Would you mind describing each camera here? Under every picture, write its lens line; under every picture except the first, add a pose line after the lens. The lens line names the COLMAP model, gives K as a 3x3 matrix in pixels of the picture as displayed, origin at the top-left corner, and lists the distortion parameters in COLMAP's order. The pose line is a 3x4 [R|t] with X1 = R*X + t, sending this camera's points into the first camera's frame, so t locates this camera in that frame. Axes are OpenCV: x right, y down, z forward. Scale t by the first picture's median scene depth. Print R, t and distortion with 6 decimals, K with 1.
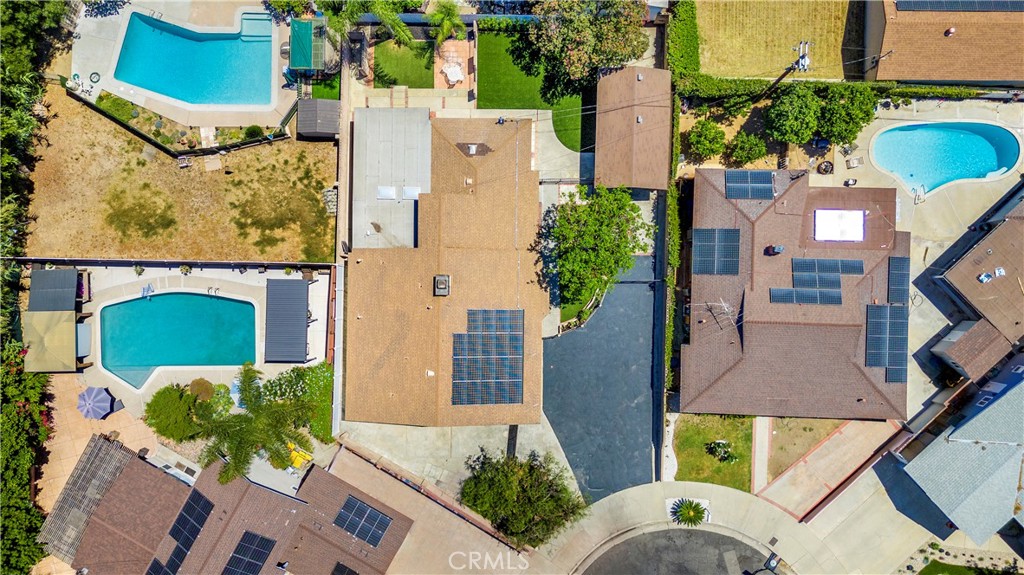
lens RADIAL K [[762.0, 0, 512.0], [0, 762.0, 287.5], [0, 0, 1]] dist [0.046331, -0.049411]
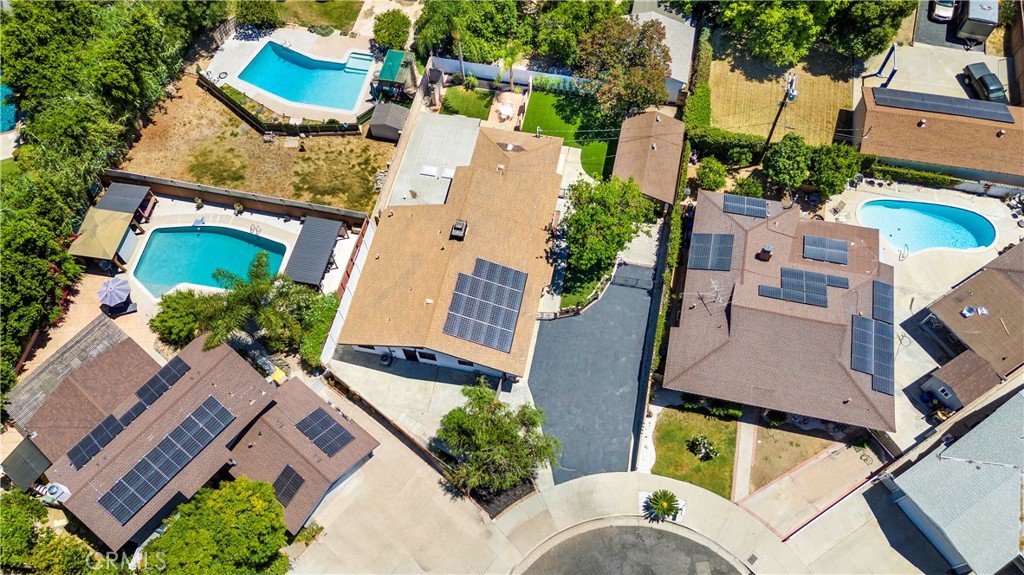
lens RADIAL K [[762.0, 0, 512.0], [0, 762.0, 287.5], [0, 0, 1]] dist [0.046331, -0.049411]
pose [[0.981484, 0.170386, -0.087514, 0.087168], [-0.191546, 0.874157, -0.446273, 0.506586], [0.000462, 0.454773, 0.890608, 0.050454]]
